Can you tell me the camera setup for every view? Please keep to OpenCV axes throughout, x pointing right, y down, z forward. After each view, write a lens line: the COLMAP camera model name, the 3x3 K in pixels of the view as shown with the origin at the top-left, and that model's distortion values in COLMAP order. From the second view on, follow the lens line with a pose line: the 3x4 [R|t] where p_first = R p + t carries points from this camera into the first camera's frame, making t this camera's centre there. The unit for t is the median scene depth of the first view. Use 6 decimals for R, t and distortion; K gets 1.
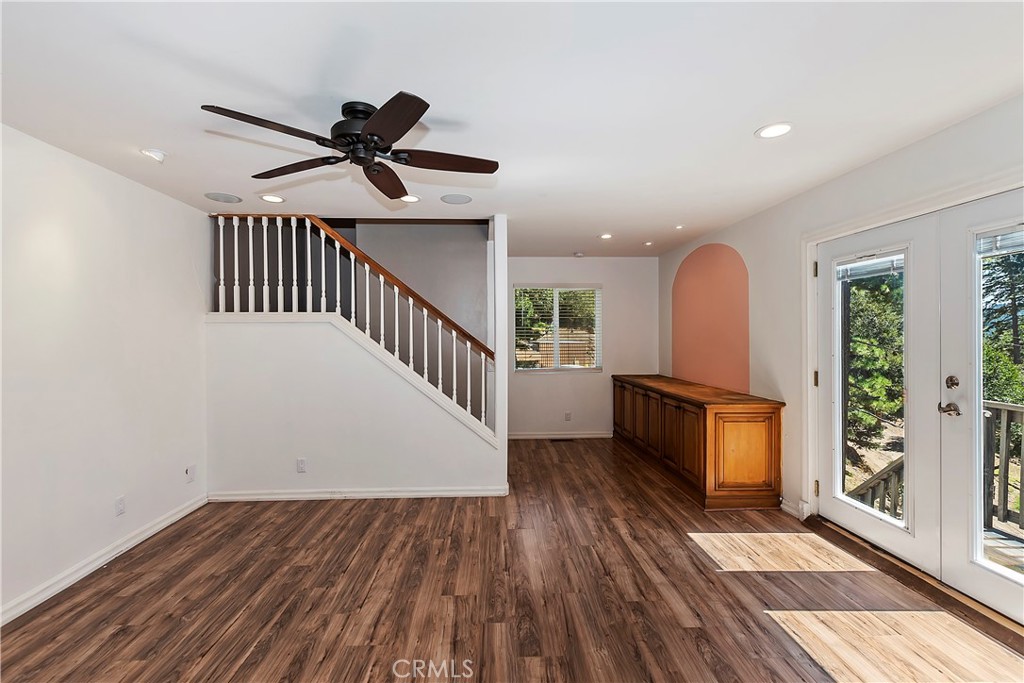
lens RADIAL K [[461.4, 0, 507.2], [0, 461.4, 340.5], [0, 0, 1]] dist [0.012458, -0.003251]
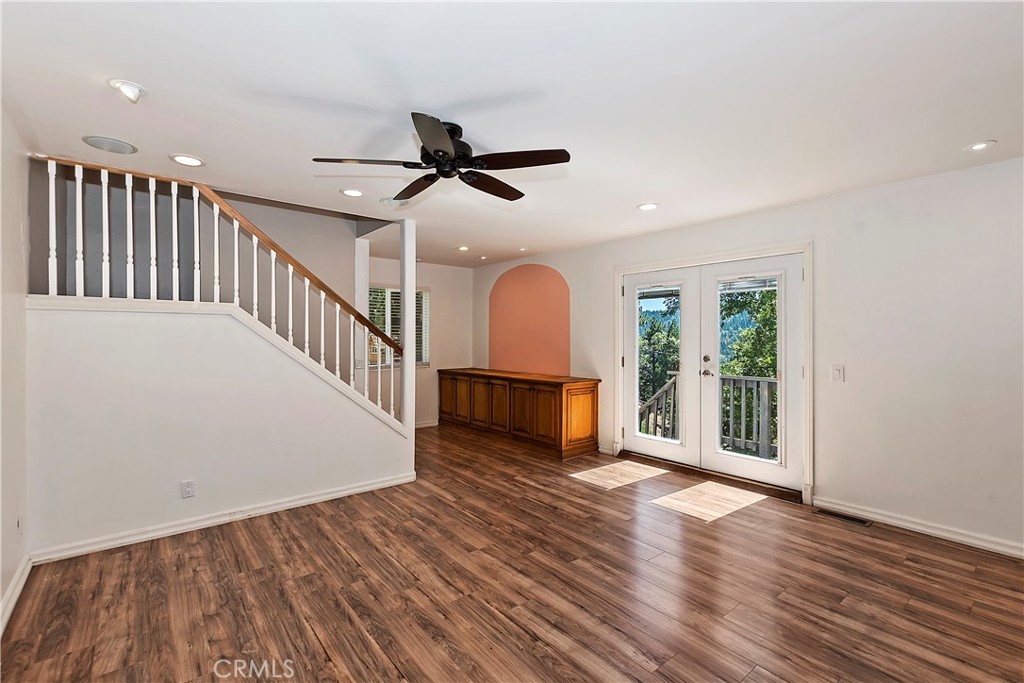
lens RADIAL K [[461.4, 0, 511.9], [0, 461.4, 342.9], [0, 0, 1]] dist [0.012458, -0.003251]
pose [[0.792019, -0.003379, 0.610487, -0.563949], [0.001190, 0.999991, 0.003991, 0.011664], [-0.610495, -0.002434, 0.792016, 0.006192]]
